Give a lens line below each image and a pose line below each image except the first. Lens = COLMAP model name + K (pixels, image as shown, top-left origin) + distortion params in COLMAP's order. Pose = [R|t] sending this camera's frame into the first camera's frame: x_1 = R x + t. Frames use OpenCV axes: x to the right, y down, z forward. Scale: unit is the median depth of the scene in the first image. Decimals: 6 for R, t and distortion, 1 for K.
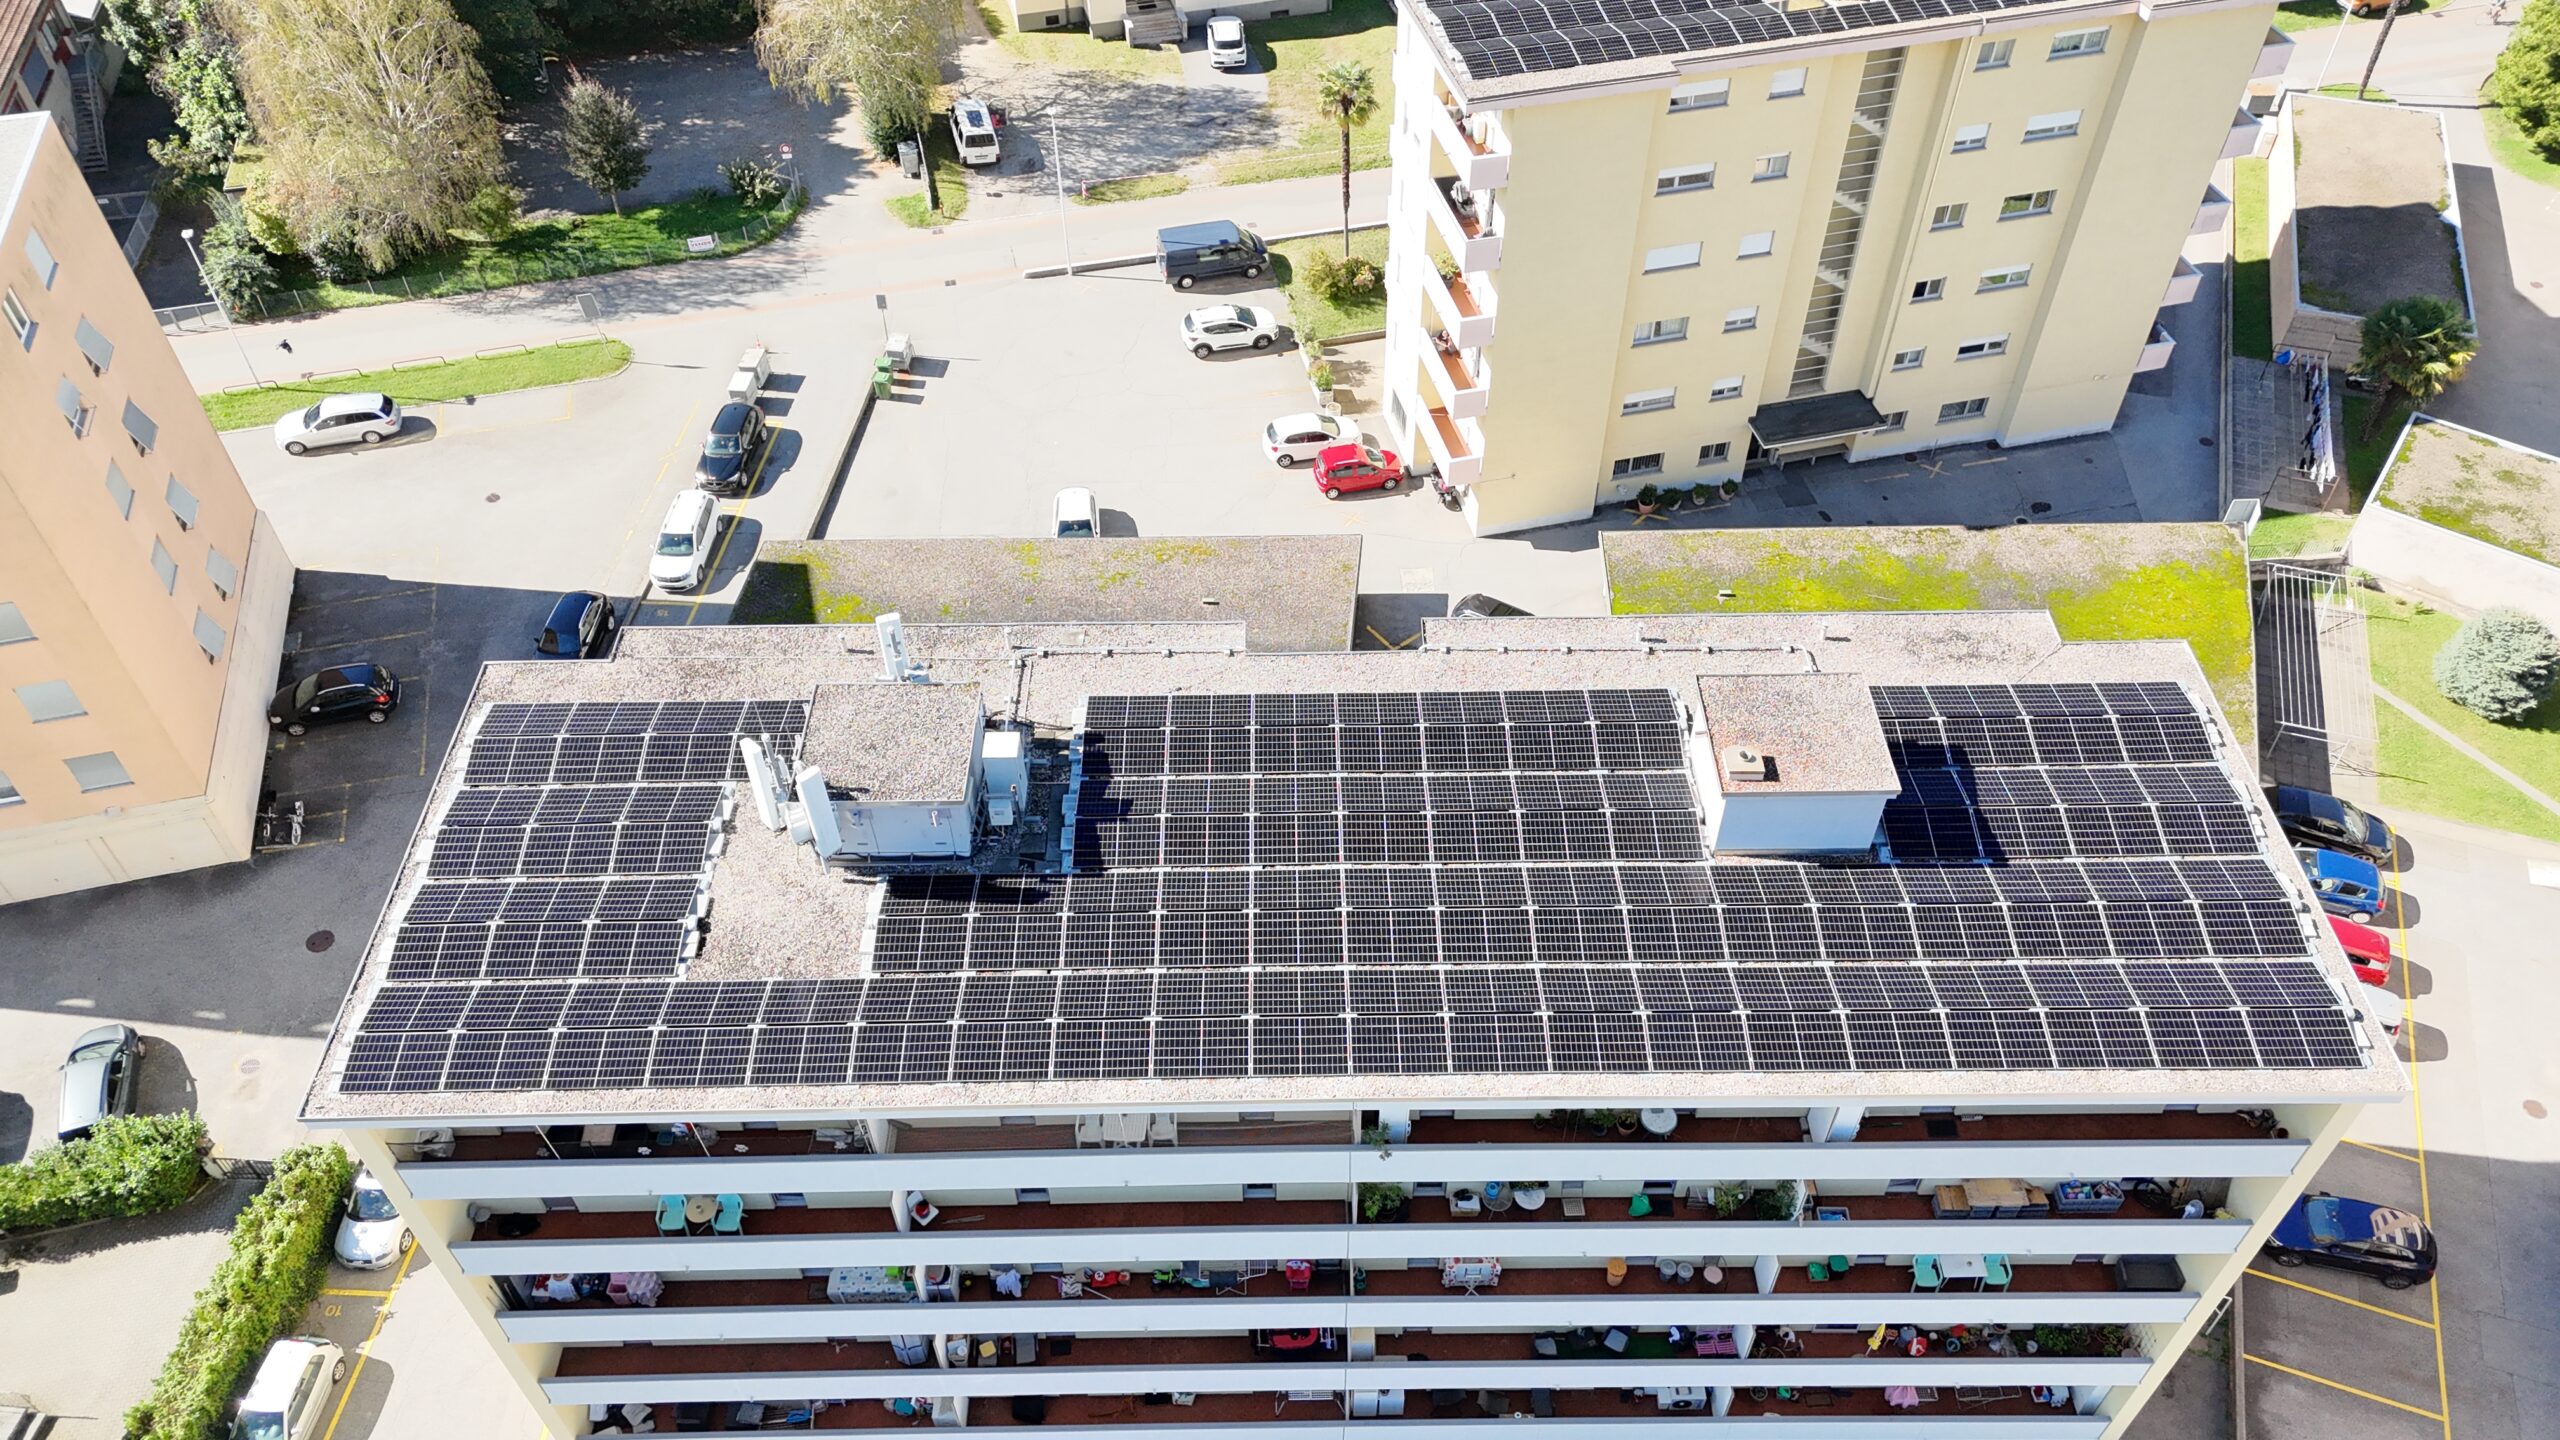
lens RADIAL K [[1898.1, 0, 1271.3], [0, 1898.1, 726.3], [0, 0, 1]] dist [0.040029, -0.017227]
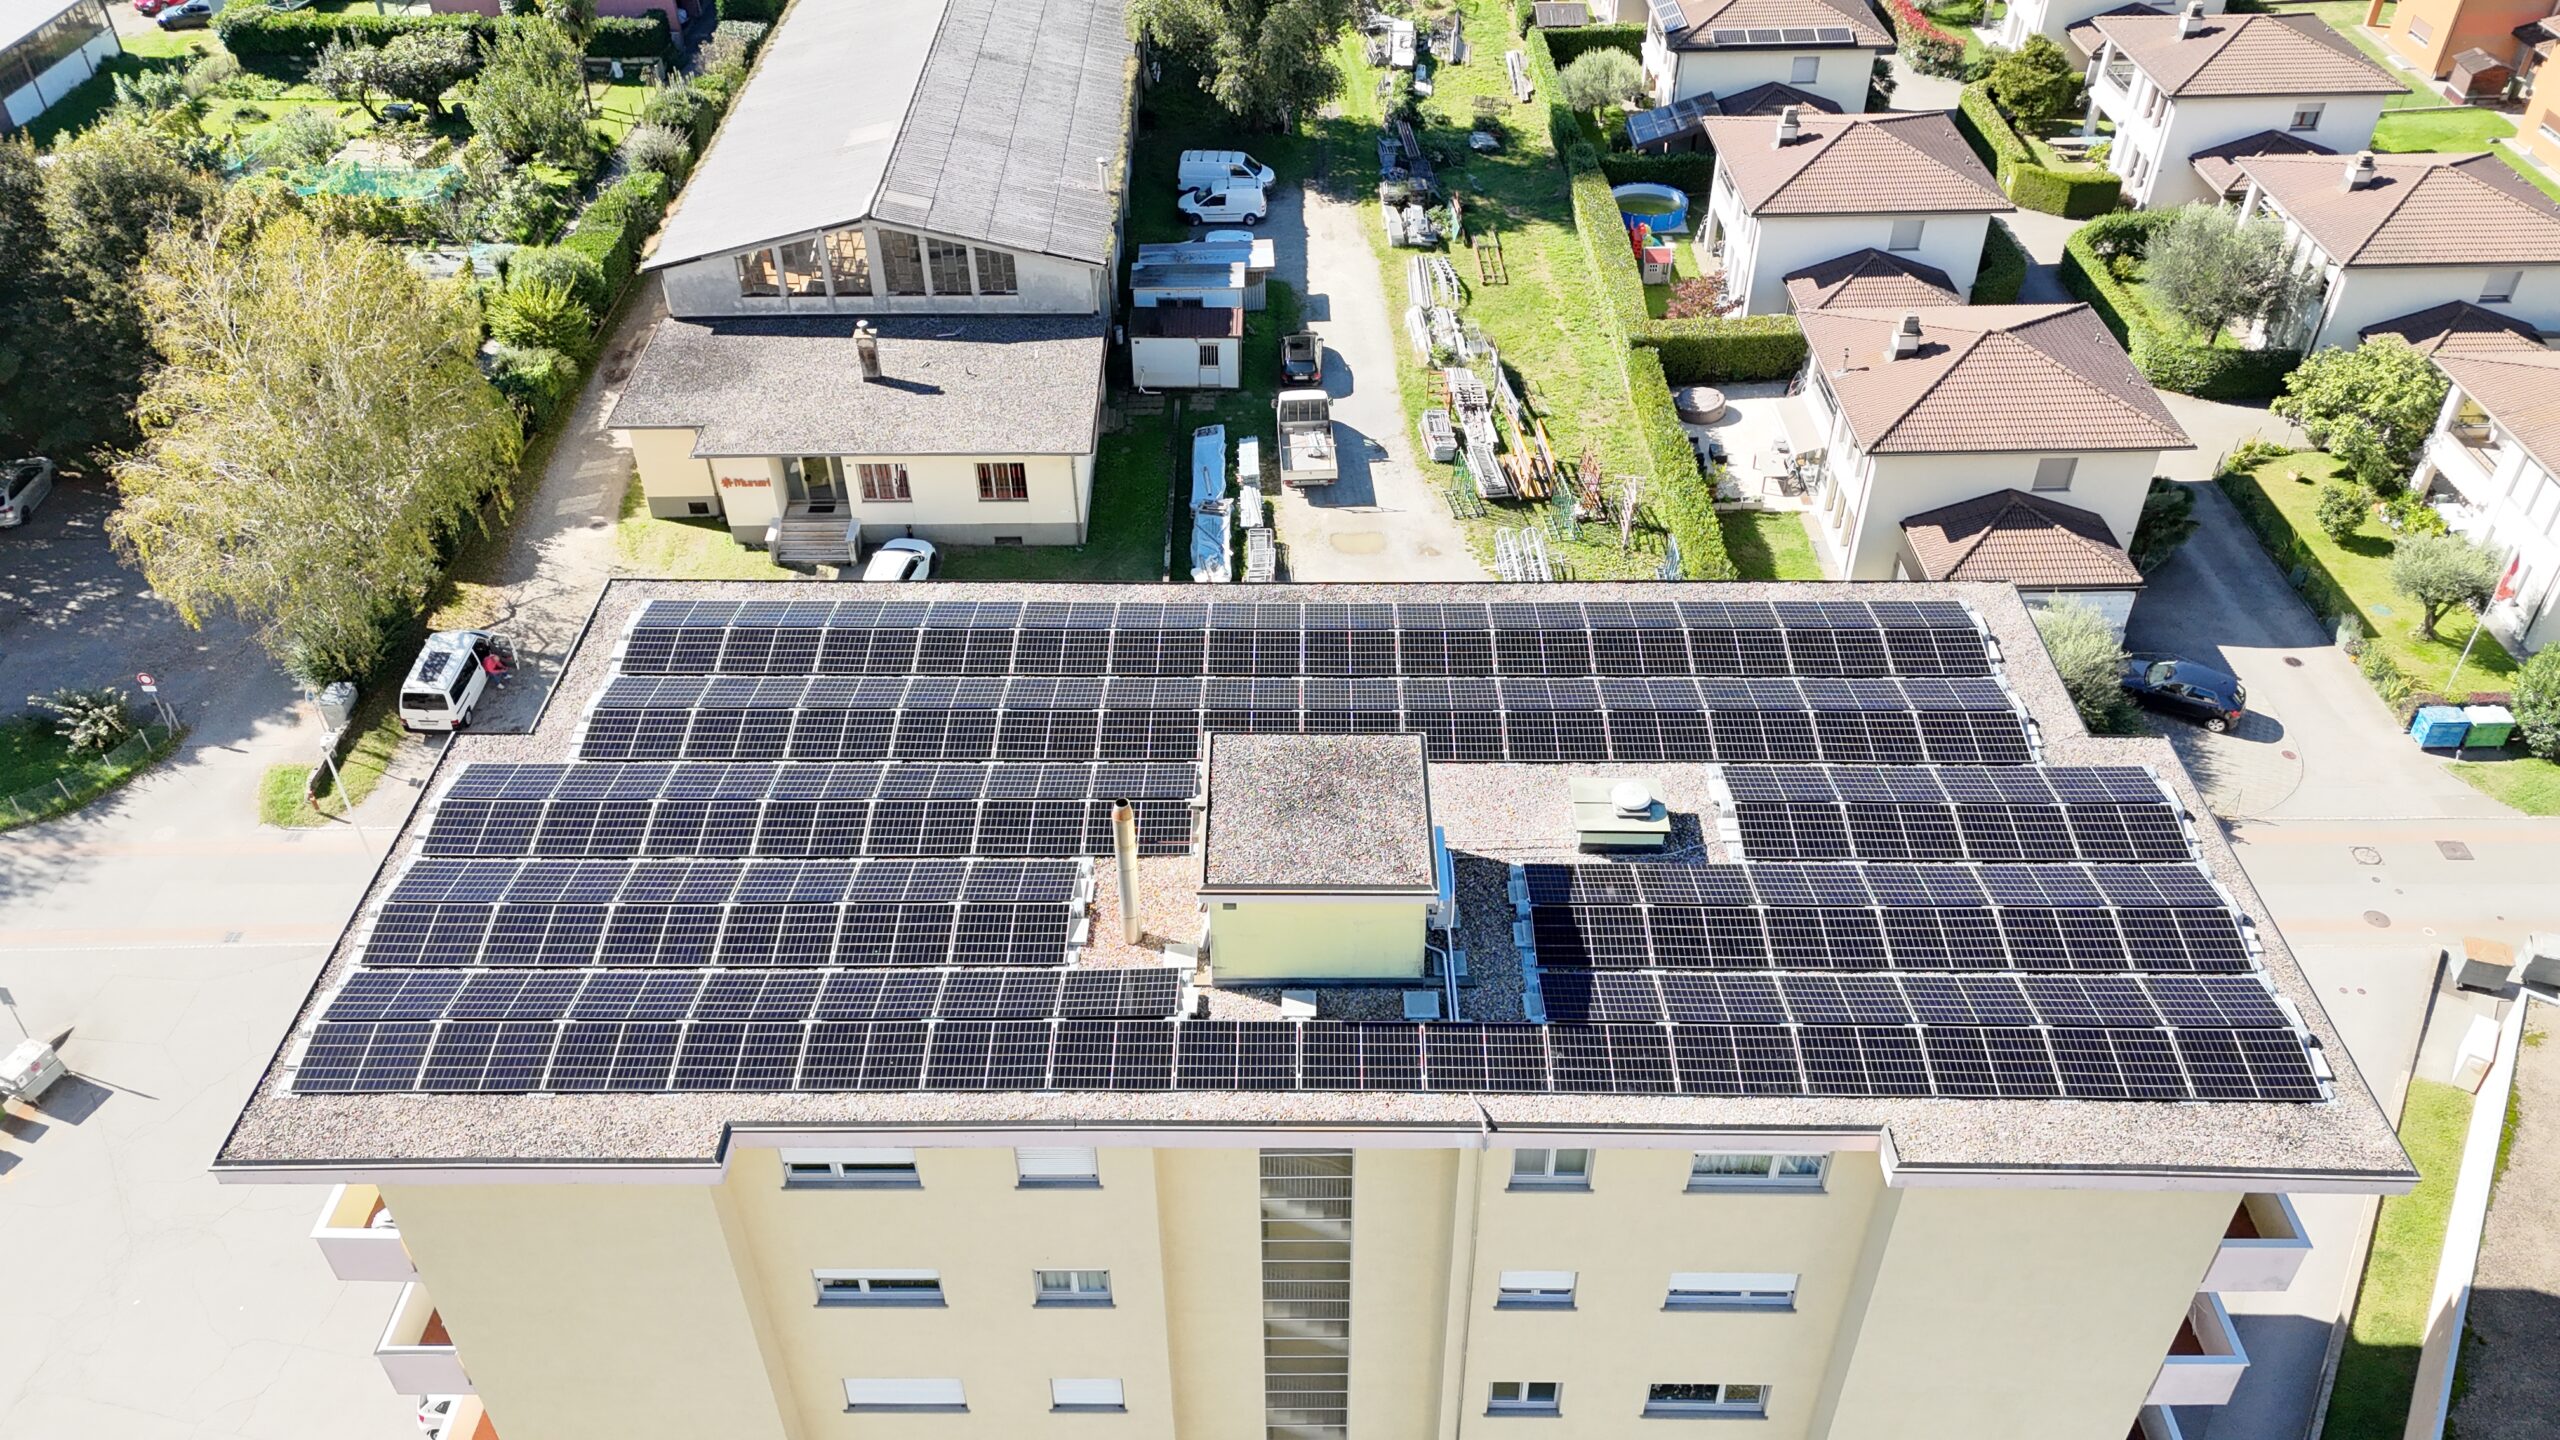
lens RADIAL K [[1898.1, 0, 1286.7], [0, 1898.1, 714.2], [0, 0, 1]] dist [0.040029, -0.017227]
pose [[0.970322, 0.152434, -0.187721, 0.284154], [-0.175615, 0.977872, -0.113692, -0.289867], [0.166236, 0.143284, 0.975620, 0.401581]]
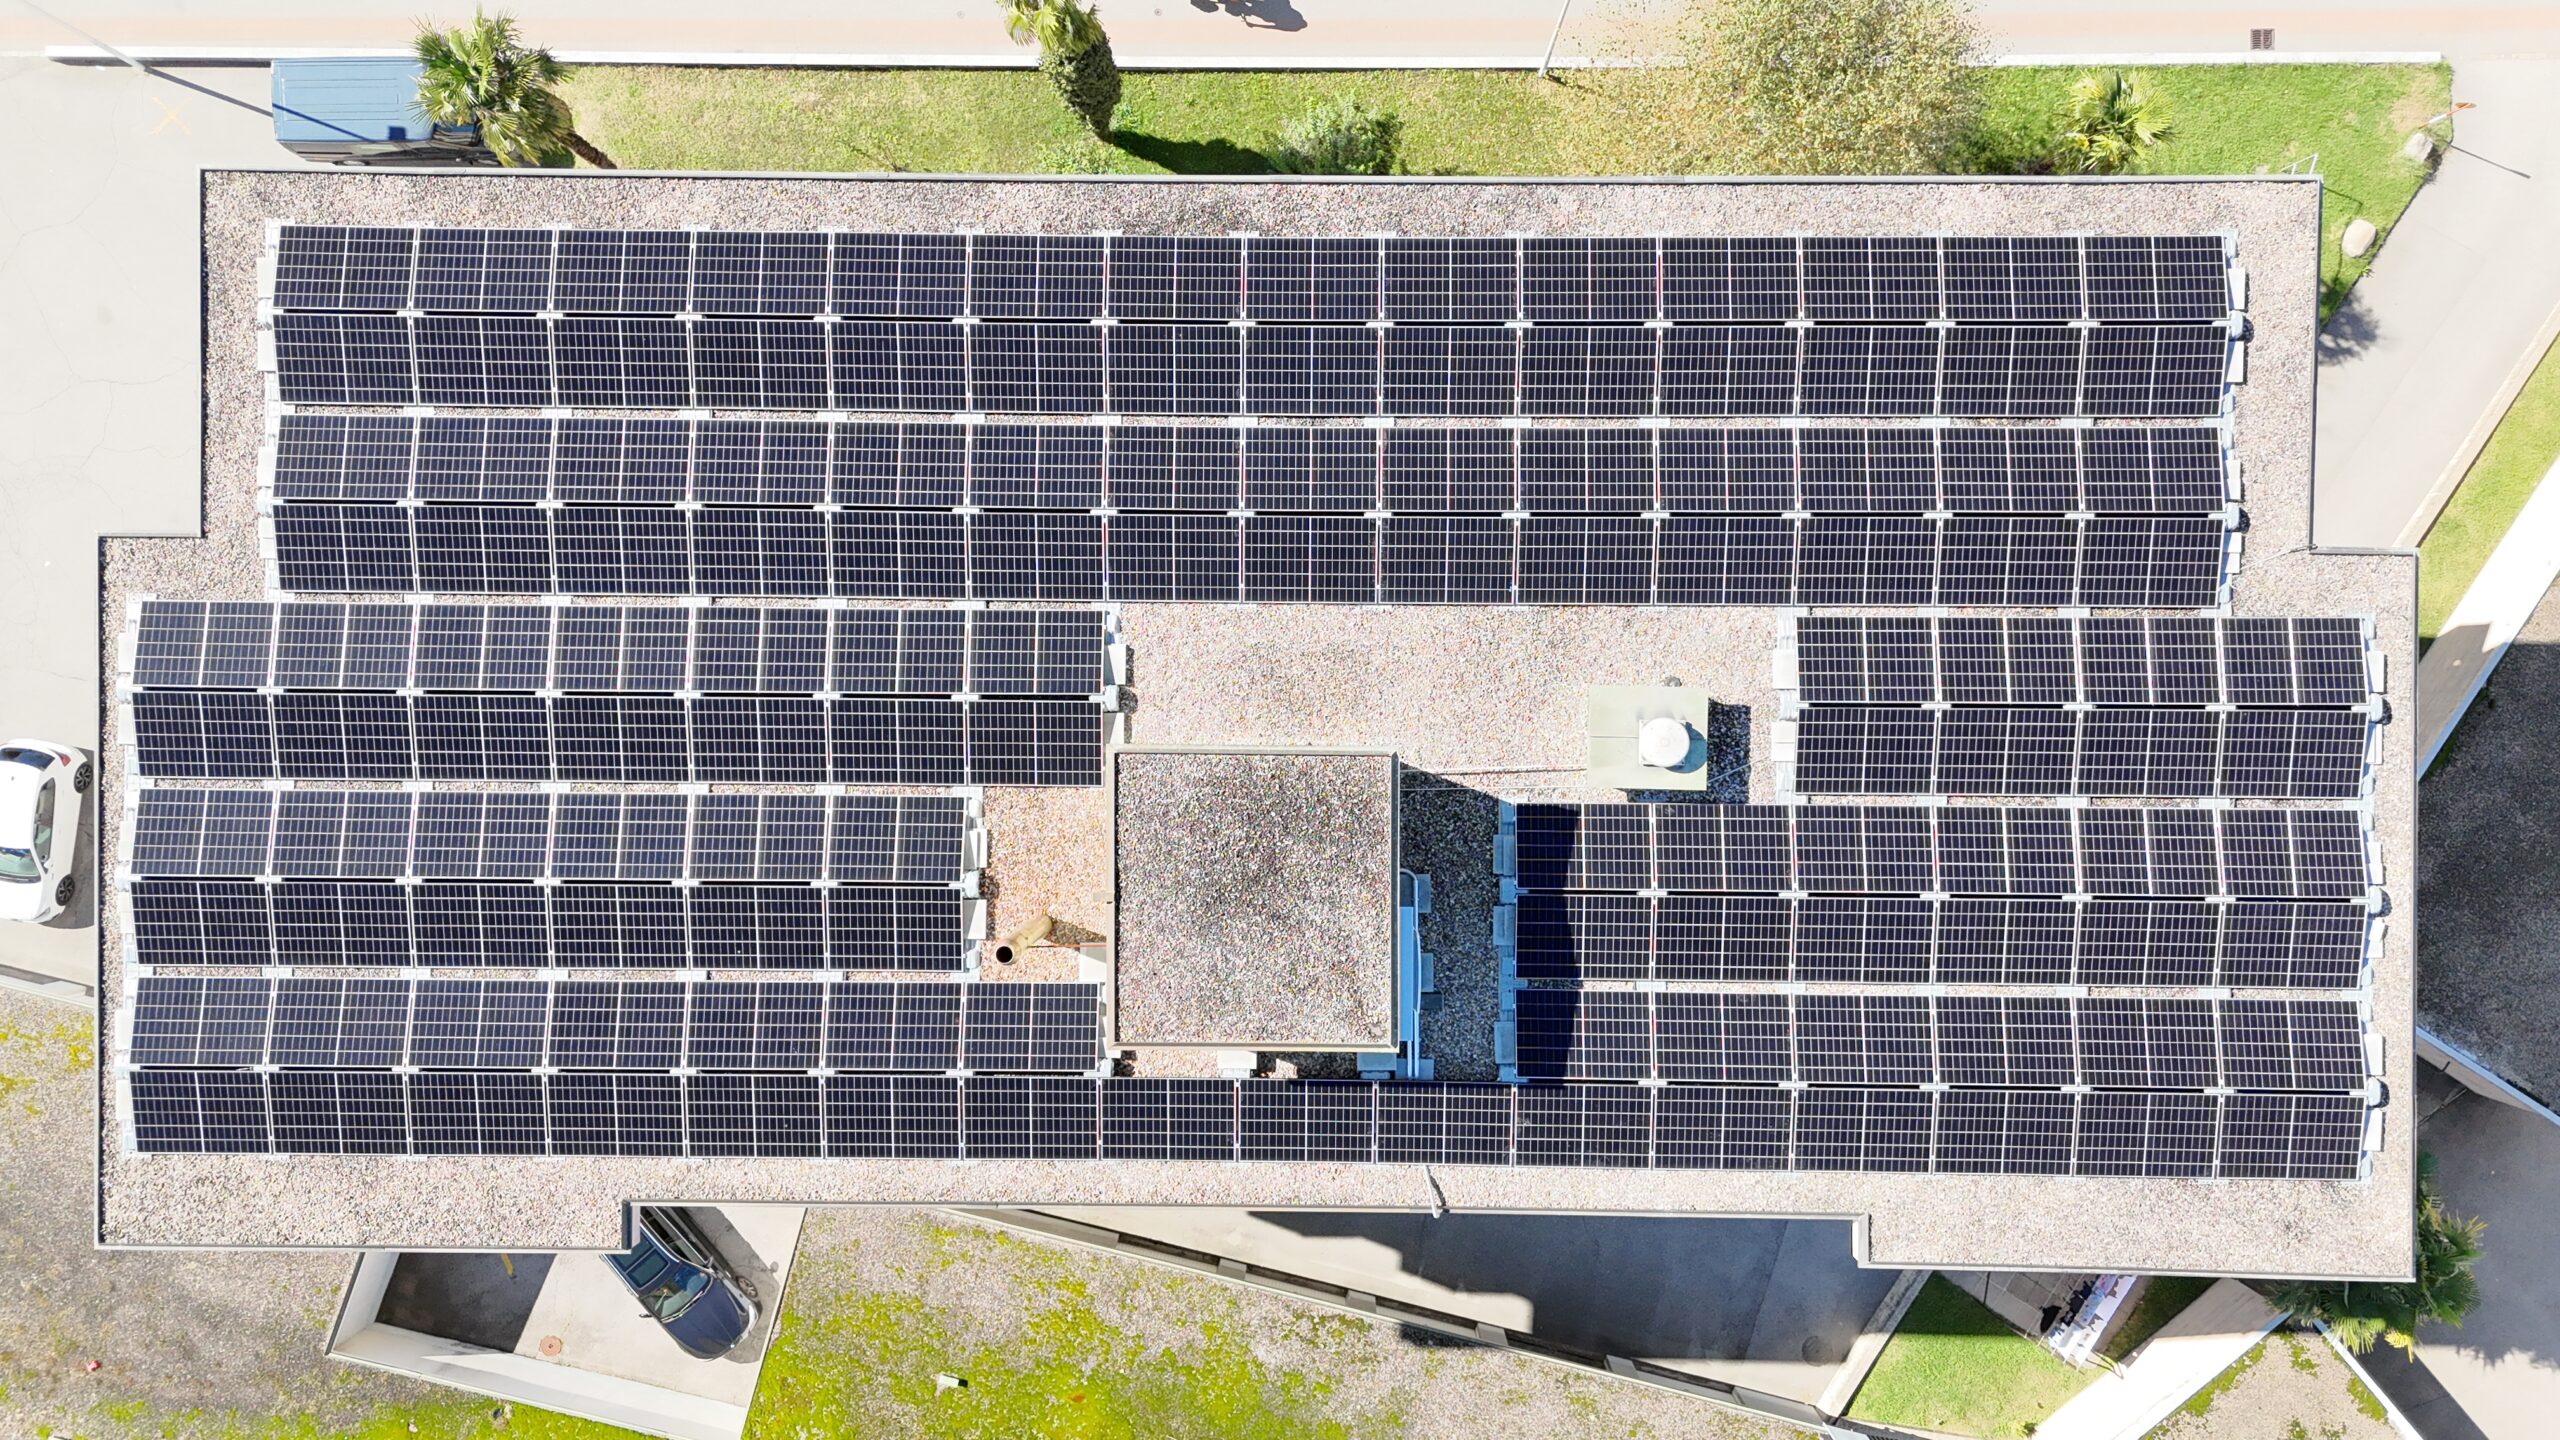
lens RADIAL K [[1898.1, 0, 1283.7], [0, 1898.1, 719.4], [0, 0, 1]] dist [0.040029, -0.017227]
pose [[0.970831, 0.239696, -0.005692, 0.227039], [-0.166985, 0.692984, 0.701348, -0.523040], [0.172055, -0.679940, 0.712797, 0.564571]]
